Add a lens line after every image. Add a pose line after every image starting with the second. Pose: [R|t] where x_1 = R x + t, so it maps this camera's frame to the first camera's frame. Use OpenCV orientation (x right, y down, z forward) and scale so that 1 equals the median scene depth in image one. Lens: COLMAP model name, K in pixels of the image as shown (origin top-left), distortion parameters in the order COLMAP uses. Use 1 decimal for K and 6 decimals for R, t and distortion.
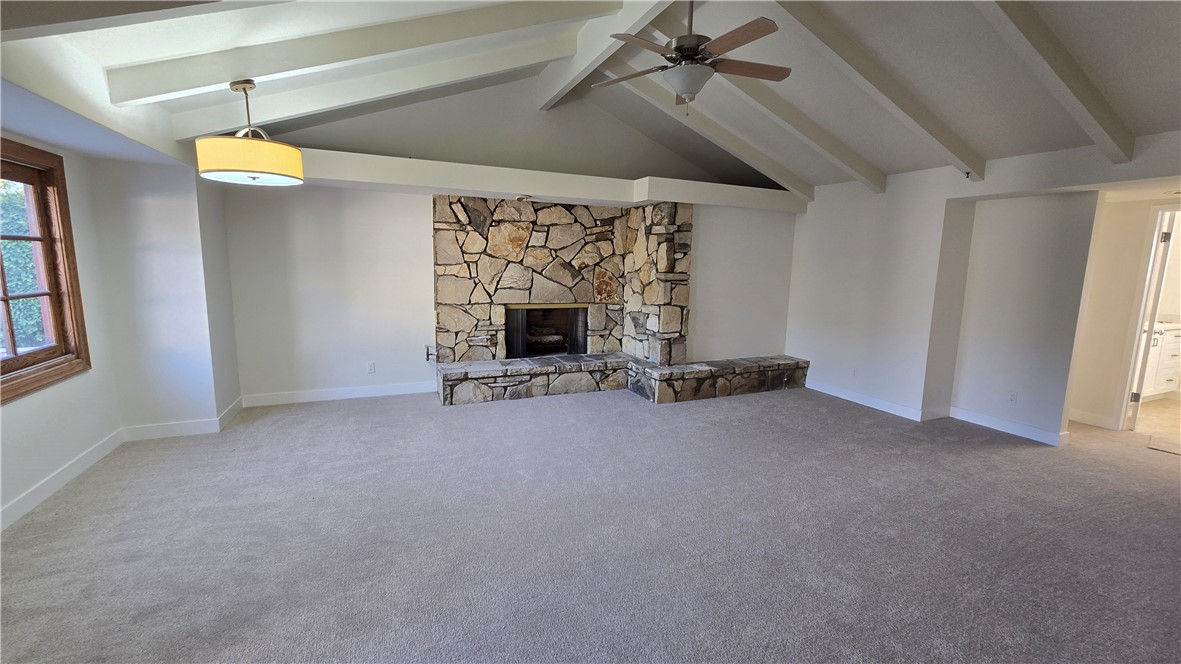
lens RADIAL K [[469.7, 0, 586.3], [0, 469.7, 322.5], [0, 0, 1]] dist [-0.000184, 0.000045]
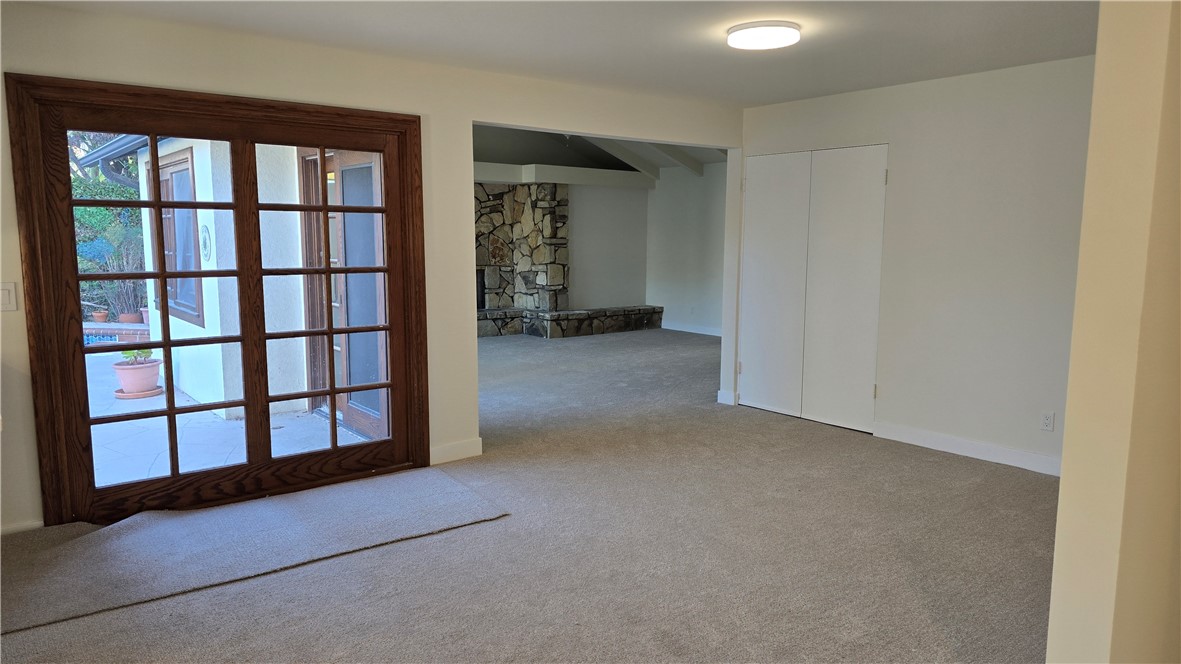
lens RADIAL K [[791.3, 0, 594.7], [0, 791.3, 332.1], [0, 0, 1]] dist [0.083577, -0.092358]
pose [[0.962092, -0.048872, 0.268312, -0.296787], [0.049717, 0.998757, 0.003649, 0.143576], [-0.268157, 0.009829, 0.963325, -1.076024]]
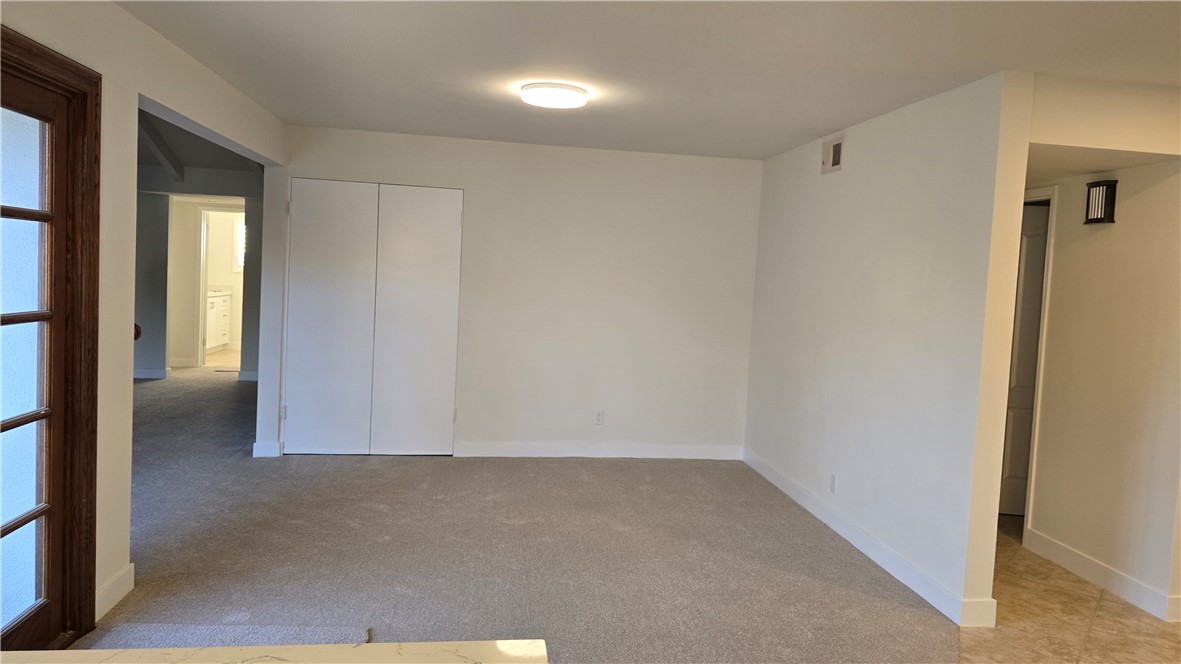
lens RADIAL K [[803.9, 0, 607.6], [0, 803.9, 313.0], [0, 0, 1]] dist [-0.003327, -0.002428]
pose [[0.251901, -0.058344, 0.965993, -0.702864], [0.090084, 0.995261, 0.036620, 0.077249], [-0.963551, 0.077796, 0.255963, -0.651167]]
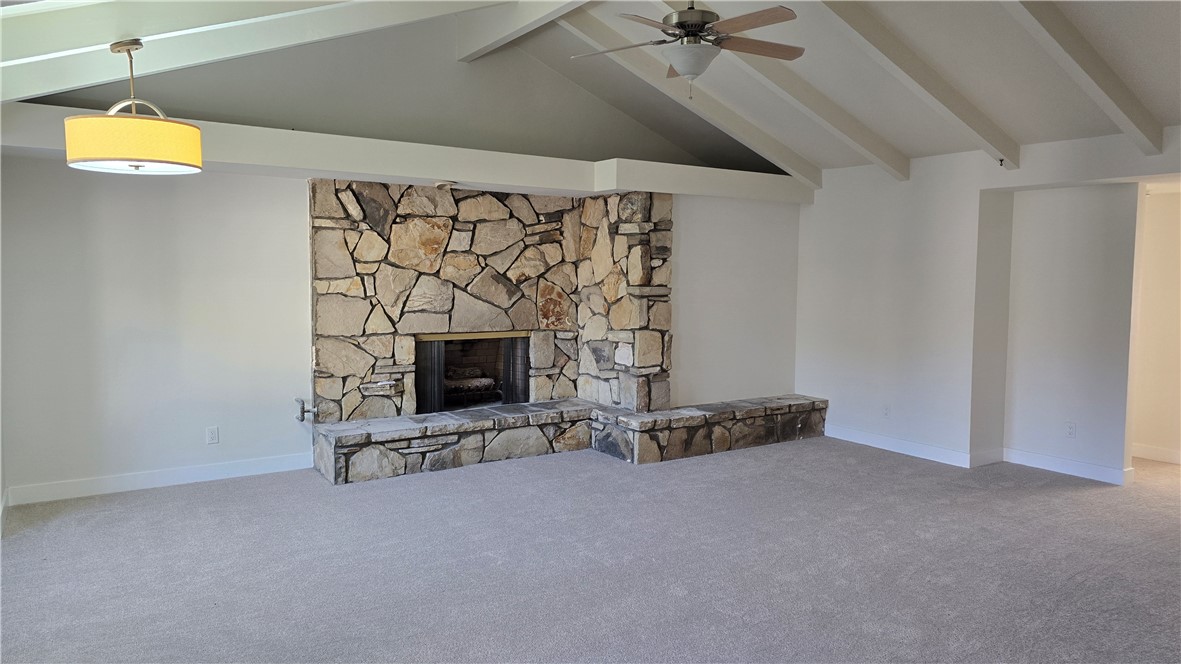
lens RADIAL K [[770.0, 0, 589.9], [0, 770.0, 313.8], [0, 0, 1]] dist [0.100968, -0.086977]
pose [[0.984399, -0.021758, 0.174601, -0.119322], [0.034138, 0.997086, -0.068216, 0.017812], [-0.172608, 0.073112, 0.982273, -0.173157]]
